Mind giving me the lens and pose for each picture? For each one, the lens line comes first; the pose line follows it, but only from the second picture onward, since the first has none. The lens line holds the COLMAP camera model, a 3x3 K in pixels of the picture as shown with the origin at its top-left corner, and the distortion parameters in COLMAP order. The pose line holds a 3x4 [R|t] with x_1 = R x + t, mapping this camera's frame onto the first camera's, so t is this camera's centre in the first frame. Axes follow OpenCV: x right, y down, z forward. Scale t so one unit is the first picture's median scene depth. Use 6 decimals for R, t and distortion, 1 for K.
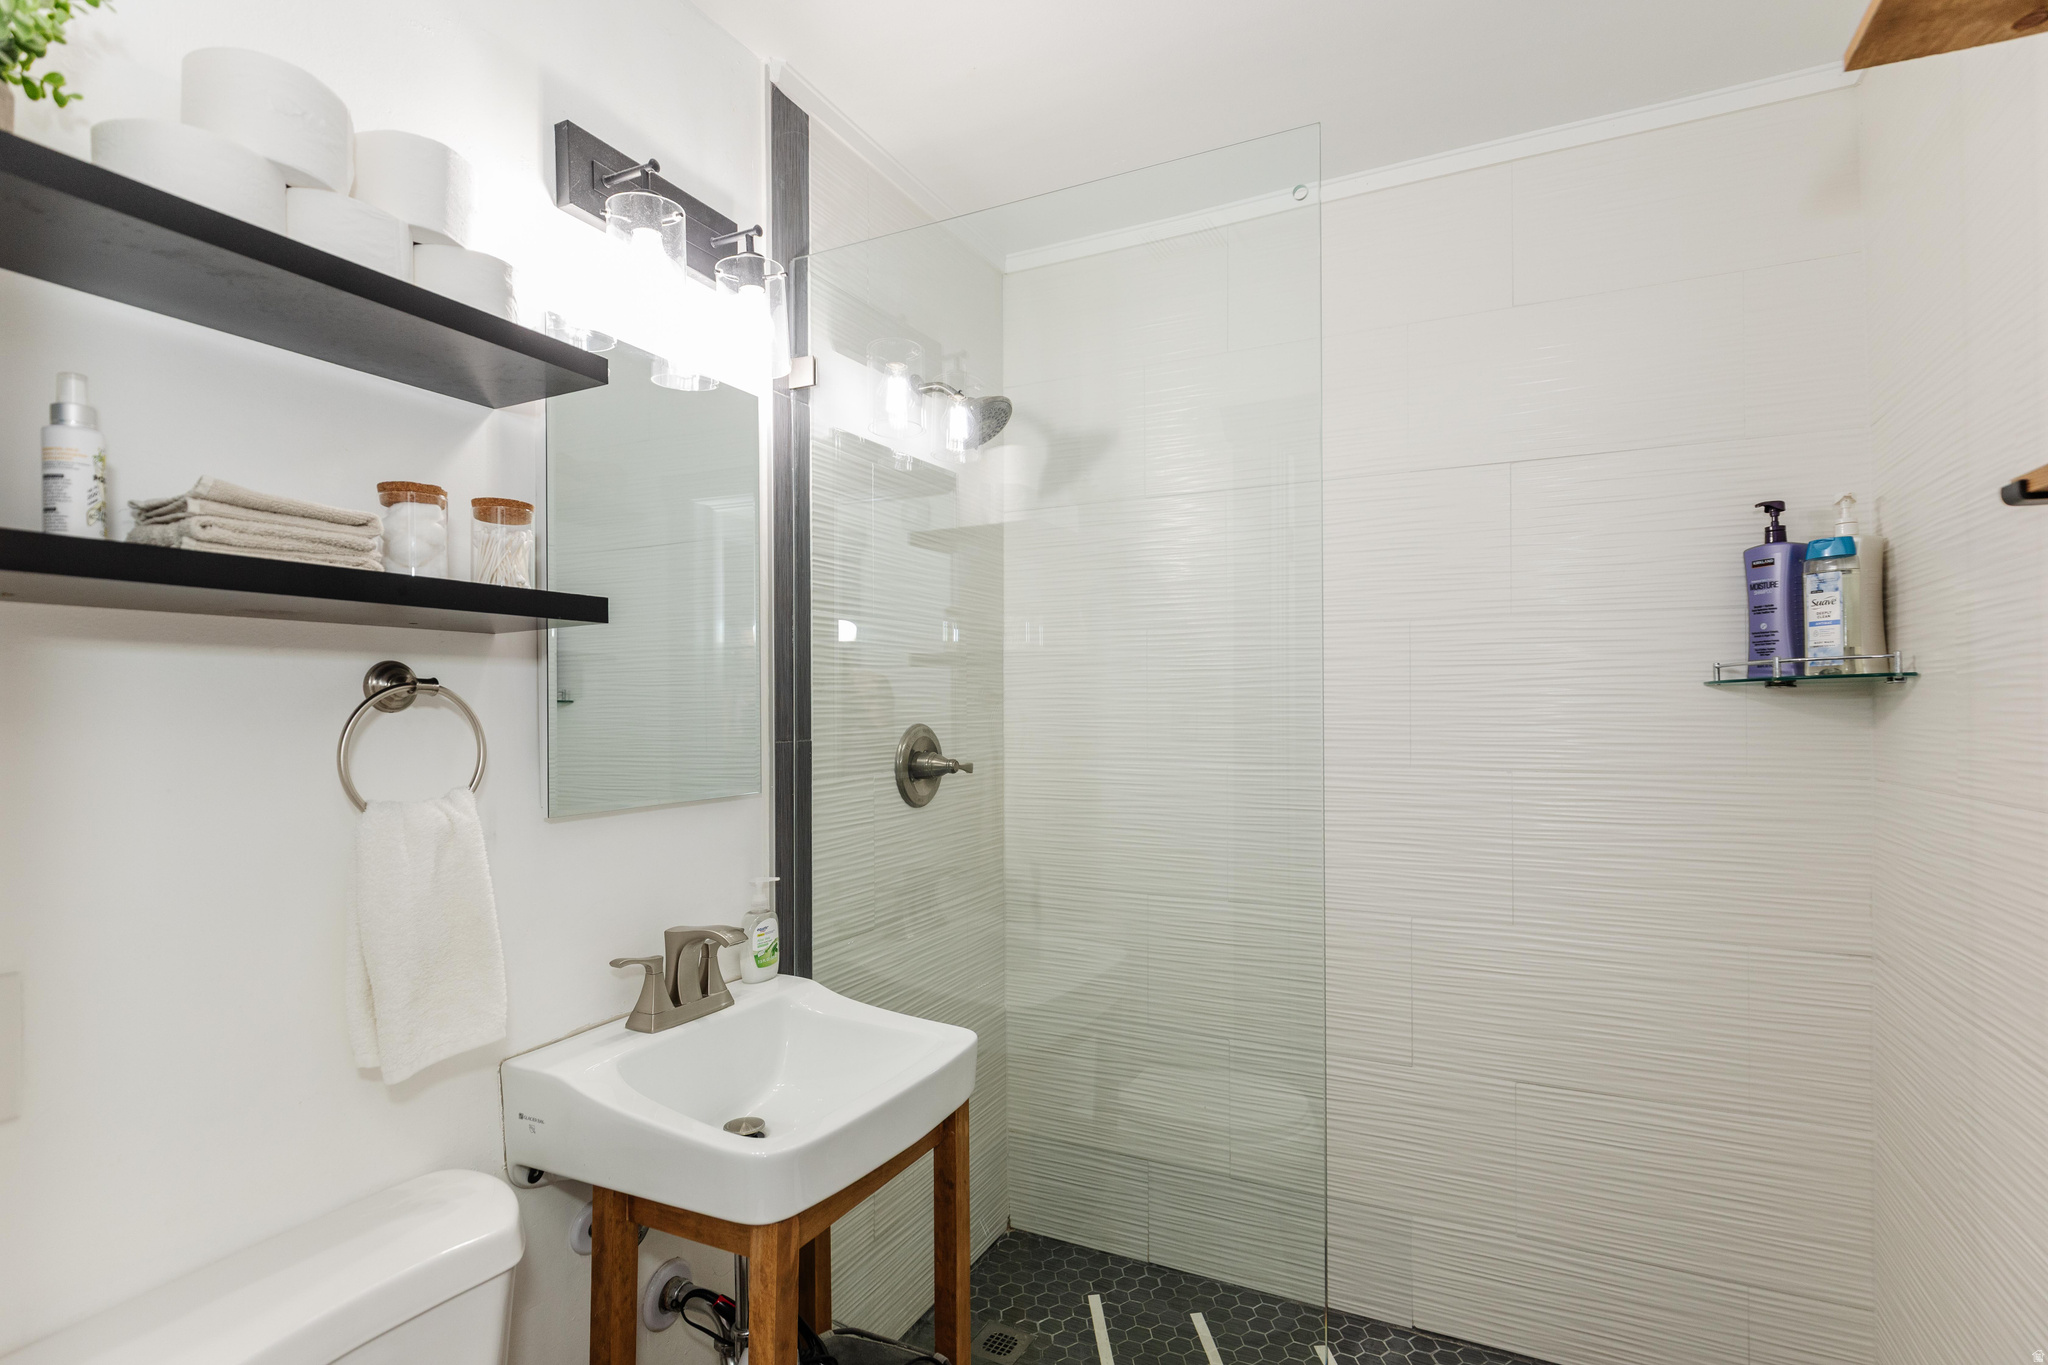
lens RADIAL K [[1023.5, 0, 1024.1], [0, 1023.5, 692.0], [0, 0, 1]] dist [0.002646, -0.000602]
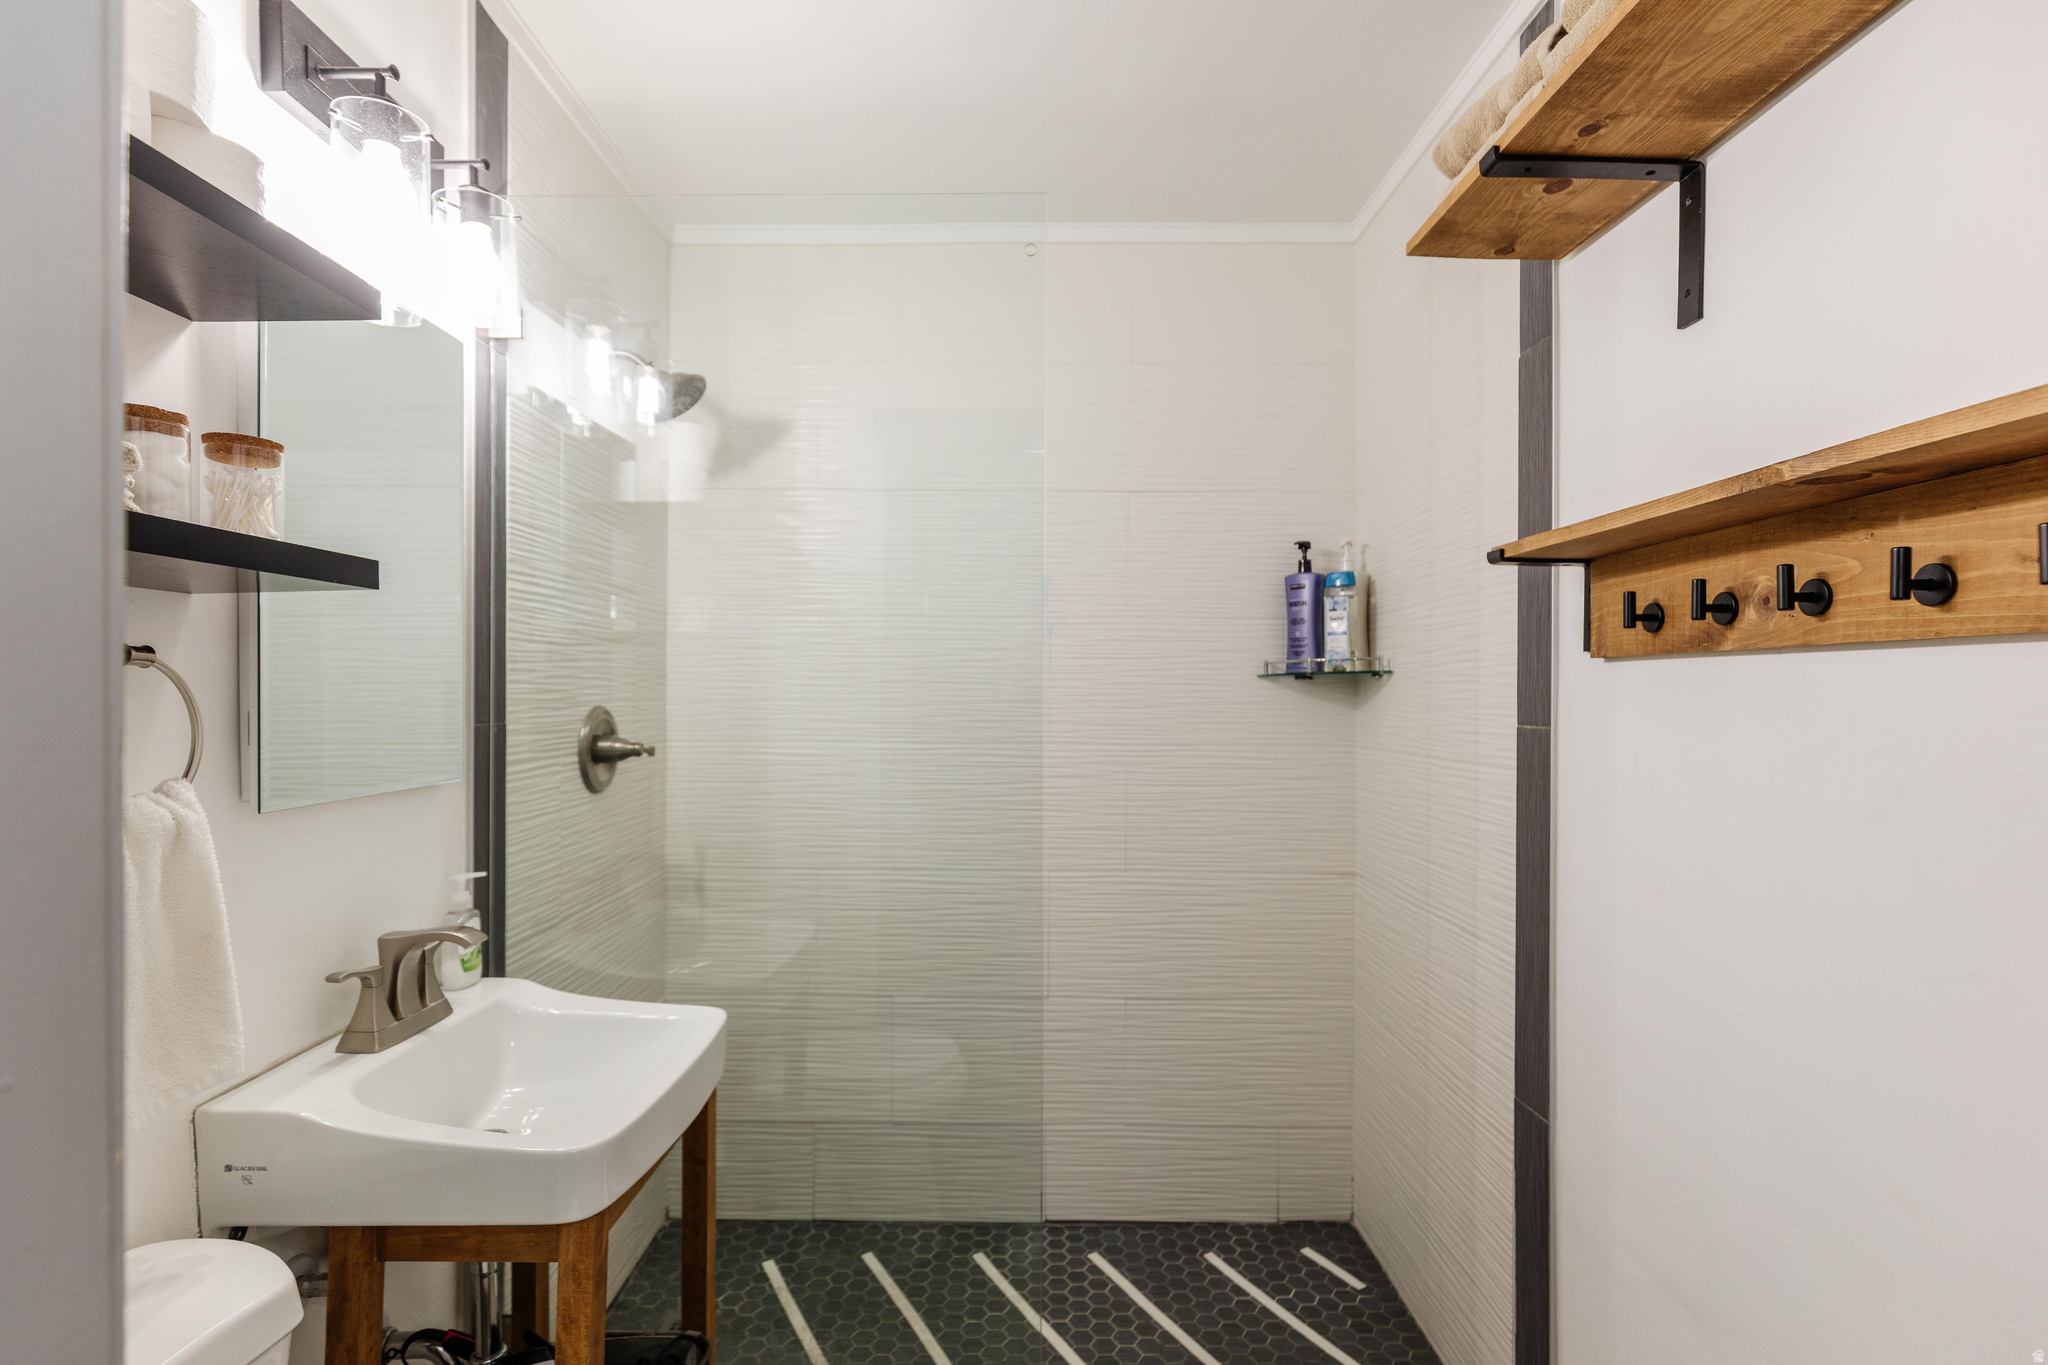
lens RADIAL K [[1023.5, 0, 1020.3], [0, 1023.5, 684.0], [0, 0, 1]] dist [0.002646, -0.000602]
pose [[0.891112, 0.012137, 0.453622, -0.215541], [-0.015422, 0.999875, 0.003543, 0.002089], [-0.453522, -0.010153, 0.891187, -0.030597]]
